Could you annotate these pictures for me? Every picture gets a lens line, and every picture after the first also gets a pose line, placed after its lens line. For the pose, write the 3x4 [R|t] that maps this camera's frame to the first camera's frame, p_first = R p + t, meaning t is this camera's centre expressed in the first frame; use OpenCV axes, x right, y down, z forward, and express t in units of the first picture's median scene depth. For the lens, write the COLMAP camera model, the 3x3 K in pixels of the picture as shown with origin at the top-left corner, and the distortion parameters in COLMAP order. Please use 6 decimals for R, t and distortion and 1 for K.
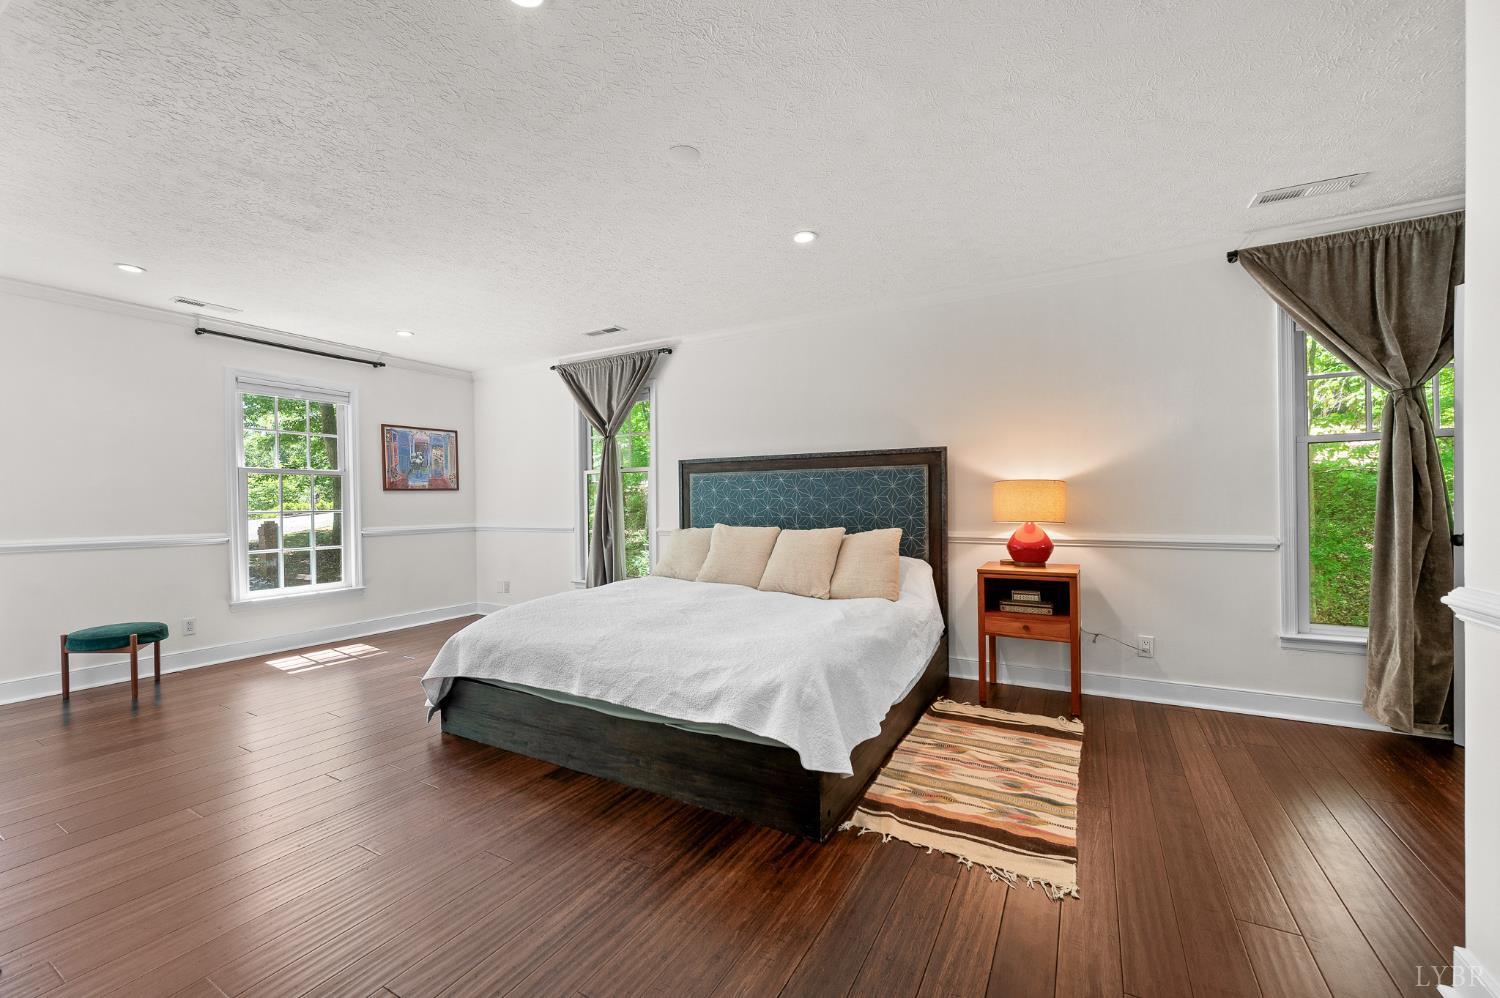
lens RADIAL K [[590.4, 0, 750.5], [0, 590.4, 500.8], [0, 0, 1]] dist [-0.002858, -0.000026]
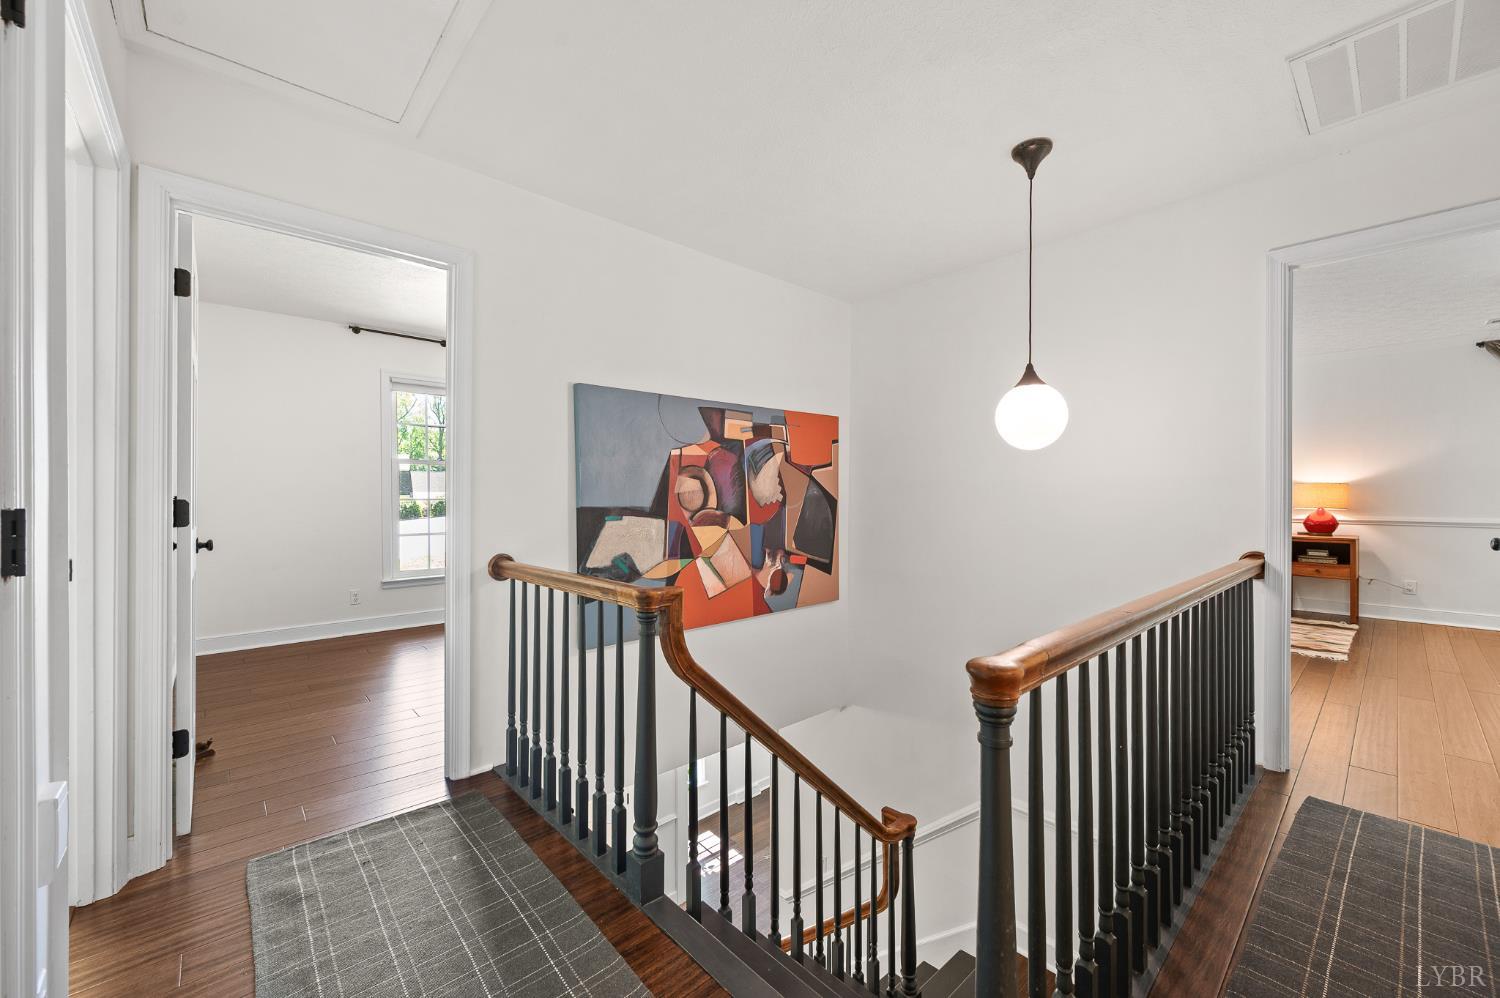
lens RADIAL K [[590.4, 0, 751.2], [0, 590.4, 502.5], [0, 0, 1]] dist [-0.002858, -0.000026]
pose [[0.953632, 0.003582, -0.300954, -0.557716], [0.002692, 0.999788, 0.020428, -0.019046], [0.300963, -0.020291, 0.953420, -1.062406]]
